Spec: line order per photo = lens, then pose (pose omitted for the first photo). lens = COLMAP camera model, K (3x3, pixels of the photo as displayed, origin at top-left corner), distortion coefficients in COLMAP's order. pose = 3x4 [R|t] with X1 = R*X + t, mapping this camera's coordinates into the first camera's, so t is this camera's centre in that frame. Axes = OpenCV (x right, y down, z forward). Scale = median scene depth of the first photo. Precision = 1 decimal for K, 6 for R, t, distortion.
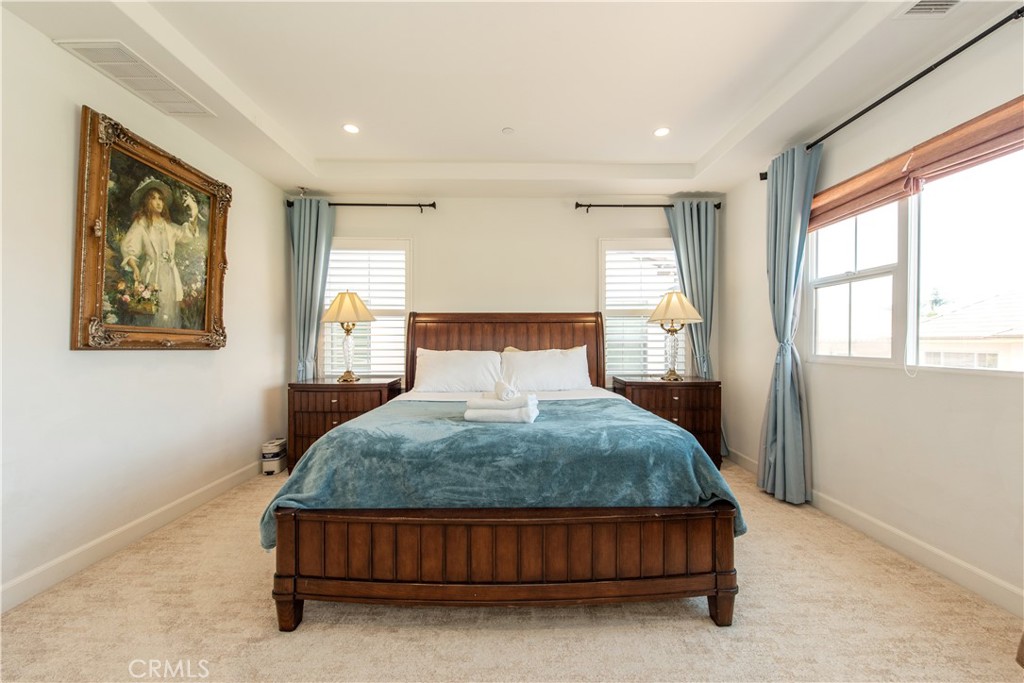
lens RADIAL K [[403.4, 0, 513.8], [0, 403.4, 338.4], [0, 0, 1]] dist [0.007204, -0.000848]
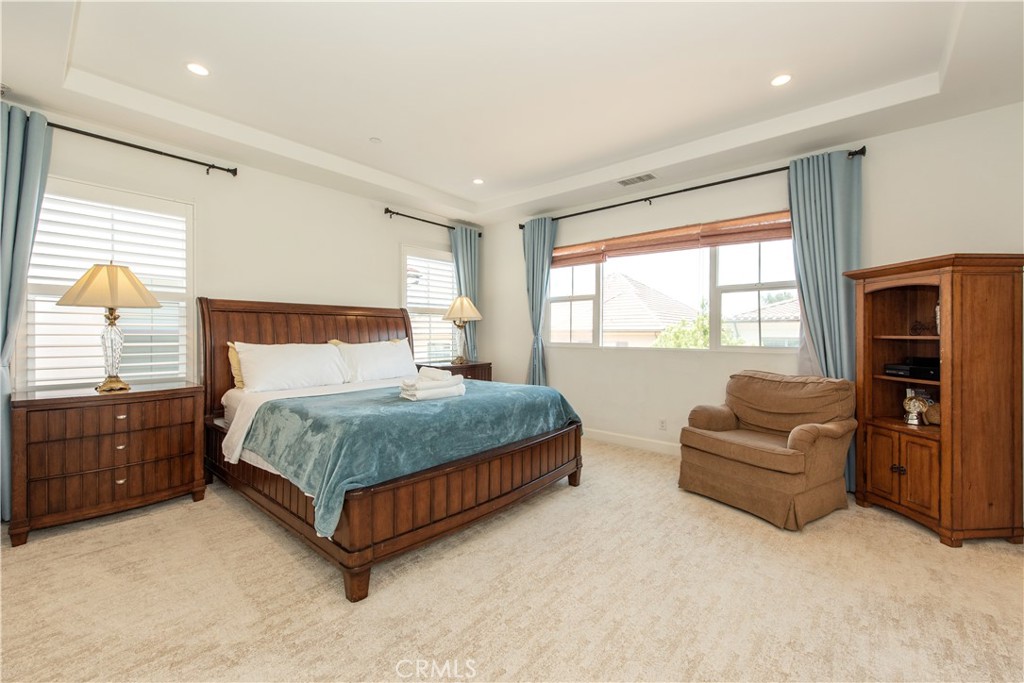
lens RADIAL K [[403.4, 0, 530.4], [0, 403.4, 335.7], [0, 0, 1]] dist [0.007204, -0.000848]
pose [[0.649960, -0.002300, 0.759965, -0.581847], [-0.007733, 0.999924, 0.009640, -0.002919], [-0.759929, -0.012142, 0.649893, -0.027333]]
